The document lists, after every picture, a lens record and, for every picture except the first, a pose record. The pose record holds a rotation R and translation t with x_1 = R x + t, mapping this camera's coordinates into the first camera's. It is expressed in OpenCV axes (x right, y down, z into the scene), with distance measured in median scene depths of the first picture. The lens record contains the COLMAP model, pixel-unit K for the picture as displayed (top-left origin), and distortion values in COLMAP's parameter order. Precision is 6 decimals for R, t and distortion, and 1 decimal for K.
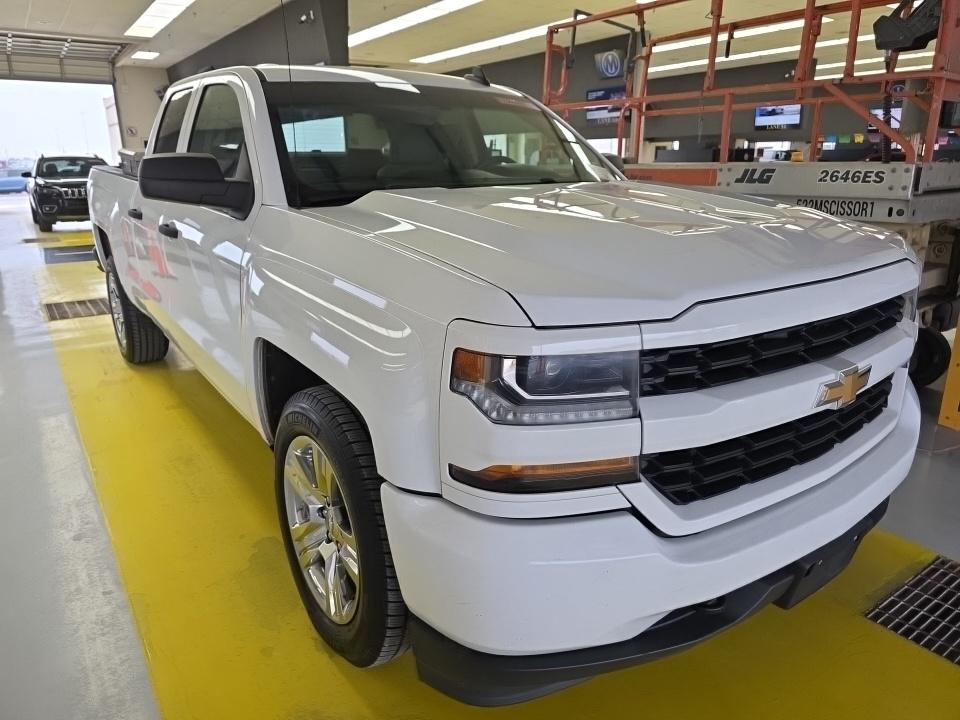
lens RADIAL K [[631.6, 0, 480.0], [0, 631.6, 360.0], [0, 0, 1]] dist [0.049360, -0.002617]
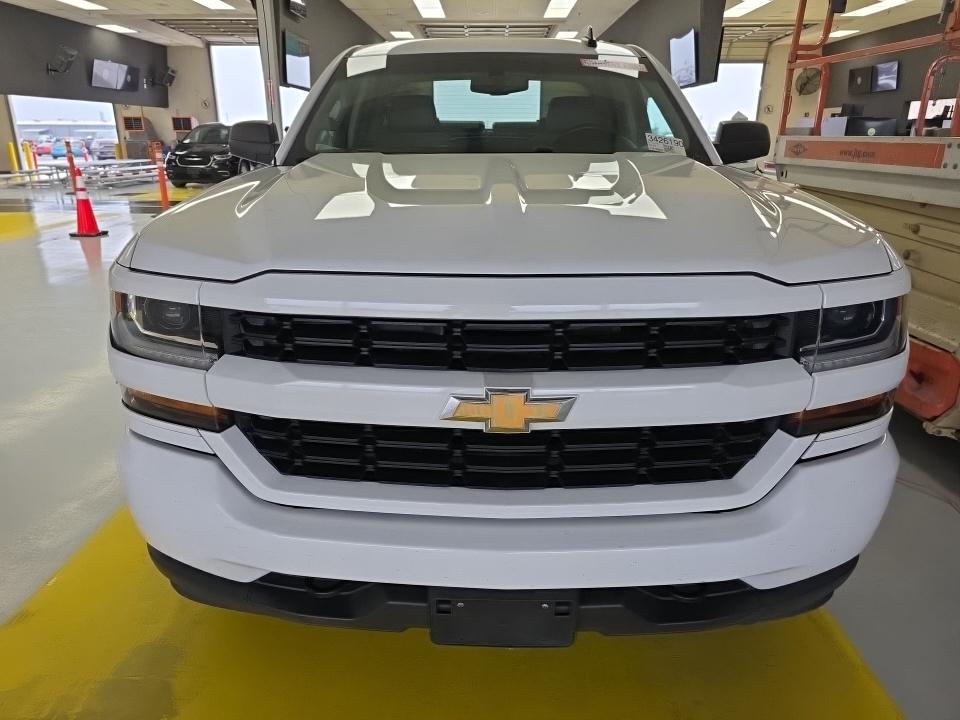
lens RADIAL K [[631.6, 0, 480.0], [0, 631.6, 360.0], [0, 0, 1]] dist [0.049360, -0.002617]
pose [[0.819654, 0.207757, -0.533858, 0.756984], [-0.186460, 0.977927, 0.094291, -0.070227], [0.541664, 0.022257, 0.840300, 0.228062]]
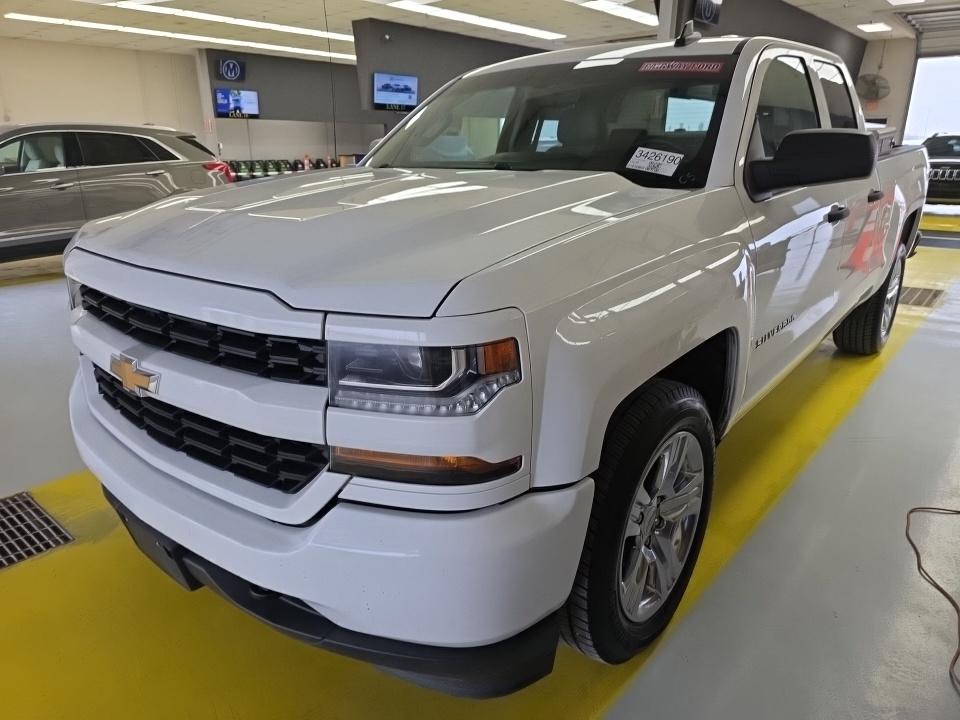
lens RADIAL K [[672.2, 0, 458.7], [0, 672.2, 358.9], [0, 0, 1]] dist [-0.002551, -0.003371]
pose [[0.332239, 0.299185, -0.894486, 1.289383], [-0.281663, 0.936555, 0.208638, -0.269815], [0.900157, 0.182626, 0.395430, 0.779404]]
